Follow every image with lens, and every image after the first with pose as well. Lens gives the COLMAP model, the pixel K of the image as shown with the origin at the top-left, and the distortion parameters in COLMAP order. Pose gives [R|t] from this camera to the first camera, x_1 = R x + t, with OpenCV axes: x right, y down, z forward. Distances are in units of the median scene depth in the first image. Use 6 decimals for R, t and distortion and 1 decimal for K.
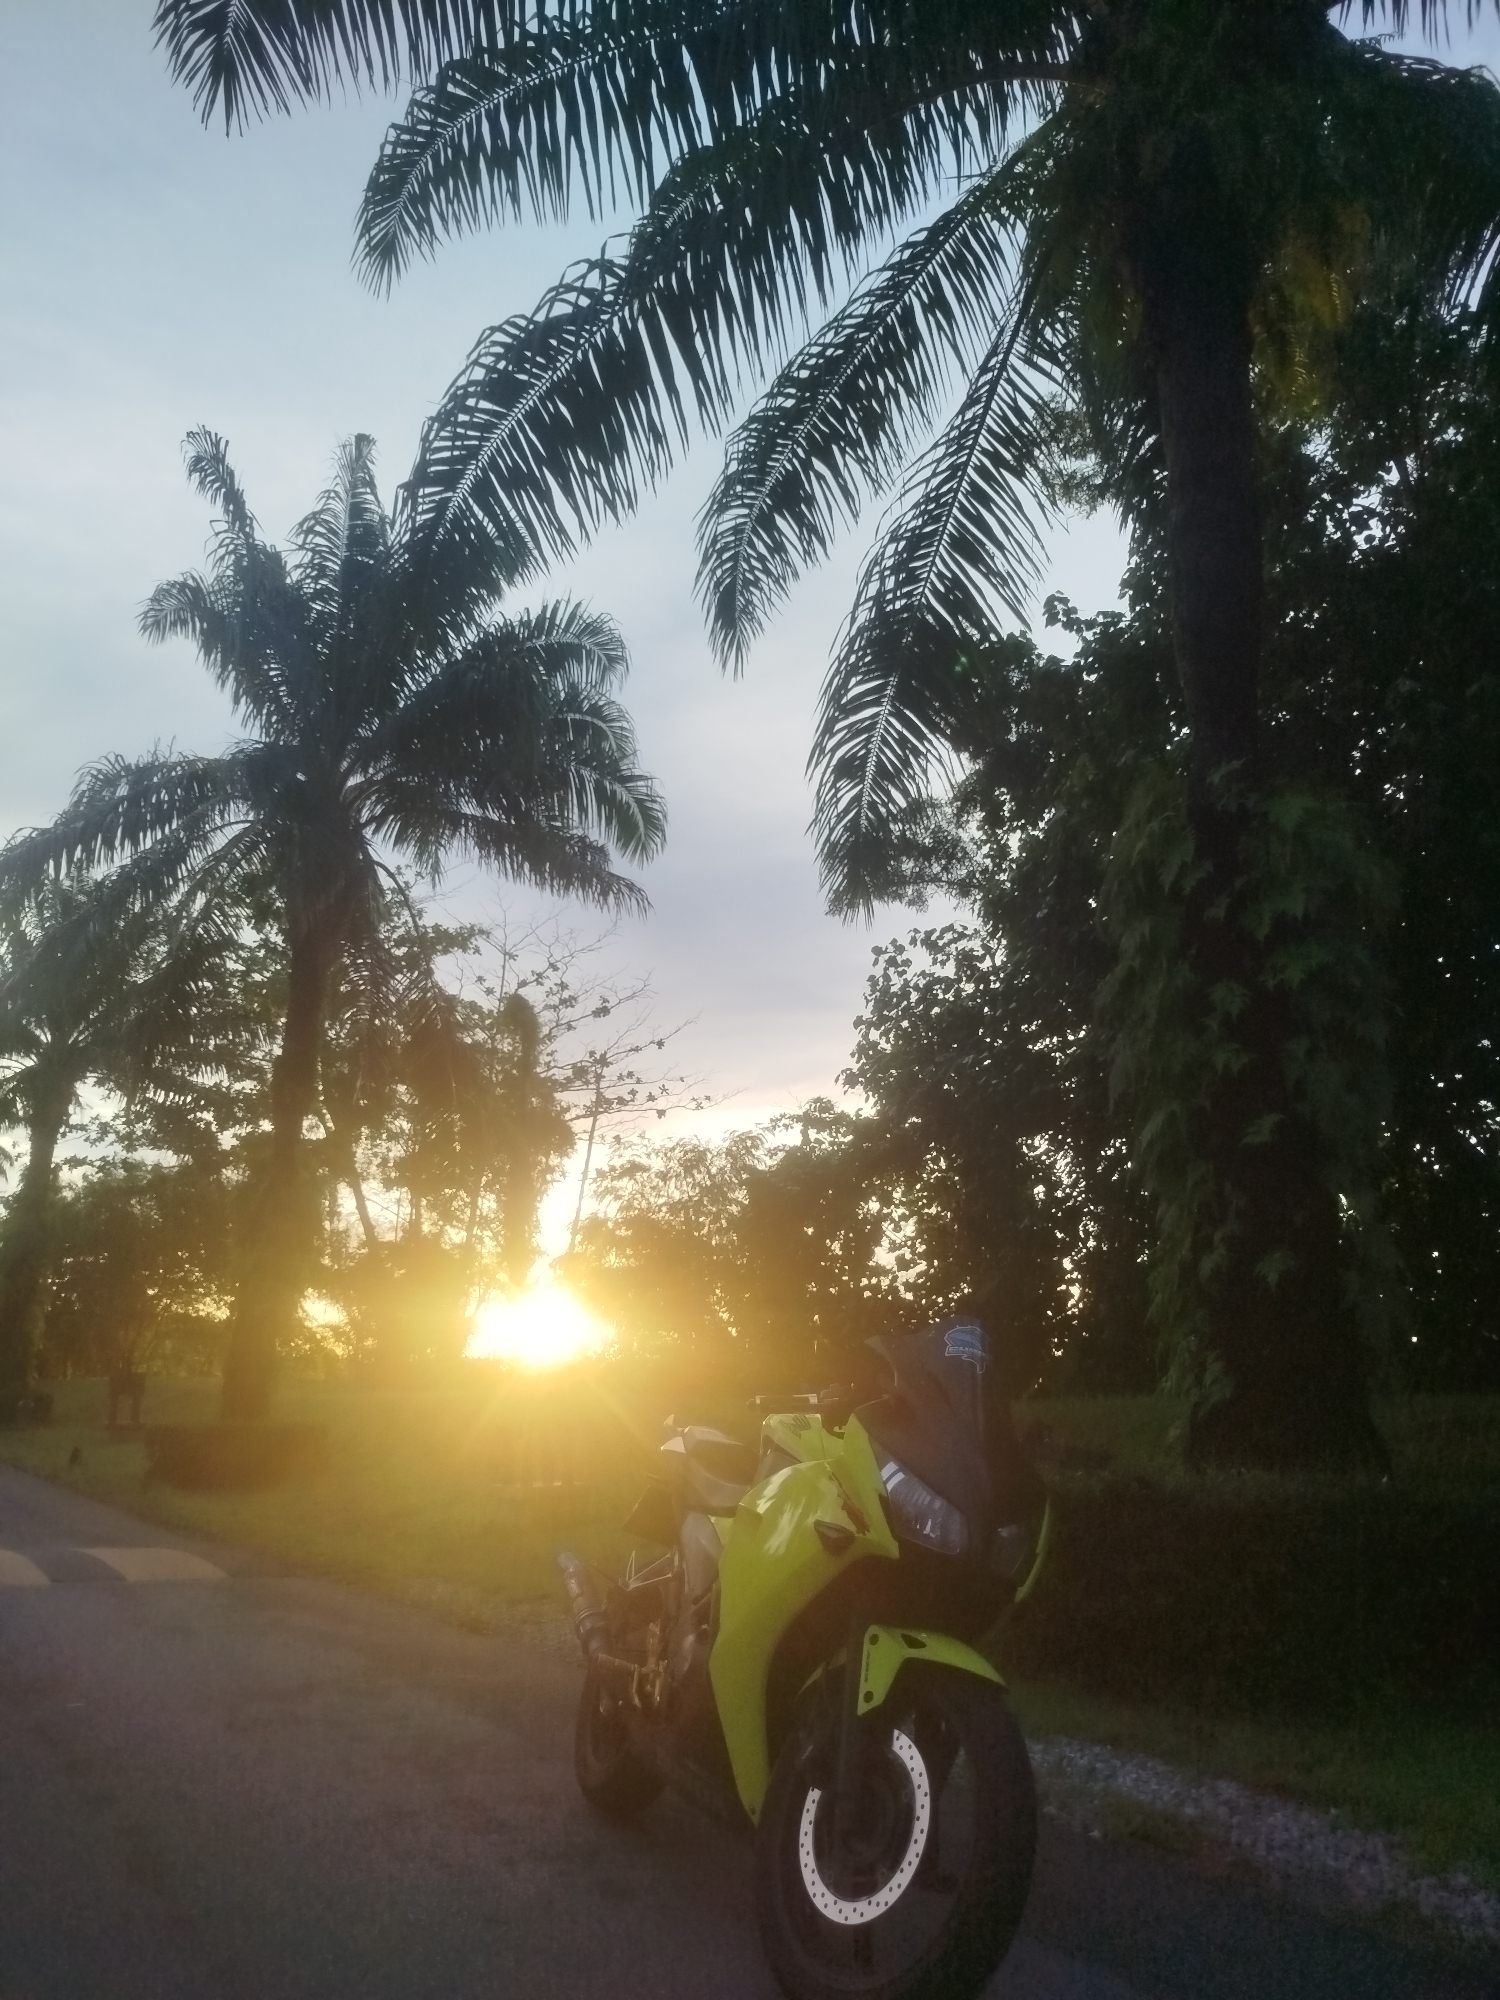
lens RADIAL K [[1392.2, 0, 752.4], [0, 1392.2, 987.5], [0, 0, 1]] dist [0.005098, 0.000725]
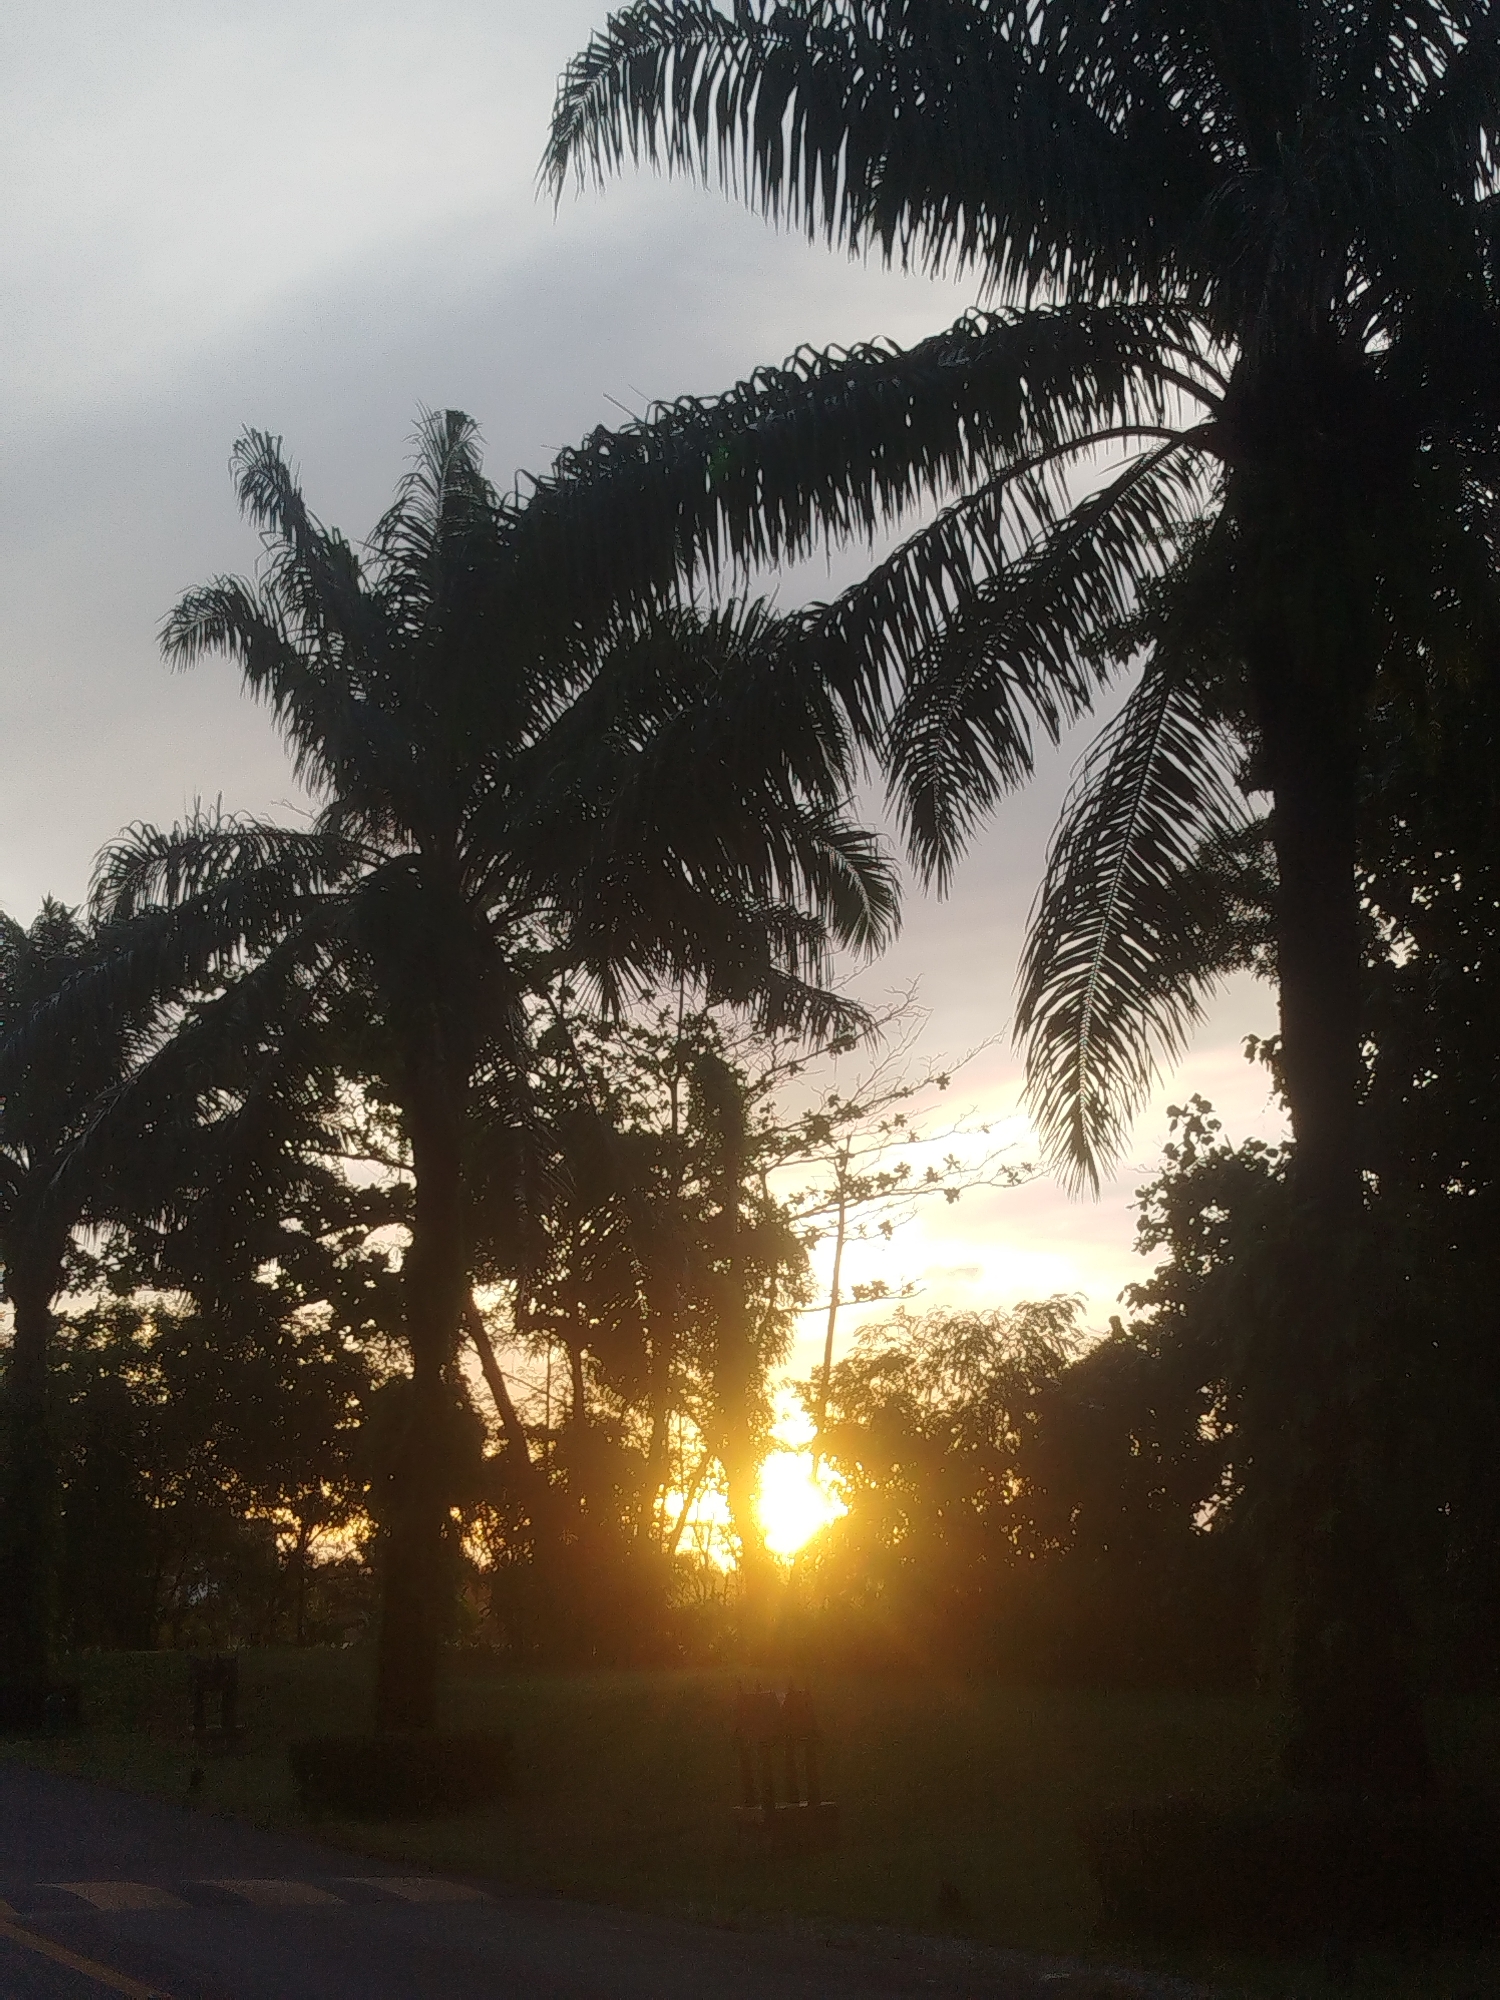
lens RADIAL K [[2794.7, 0, 745.6], [0, 2794.7, 1002.6], [0, 0, 1]] dist [0.251671, -1.295437]
pose [[0.986553, -0.058439, -0.152636, 0.077187], [0.068799, 0.995608, 0.063493, -0.160623], [0.148255, -0.073140, 0.986241, -0.447272]]
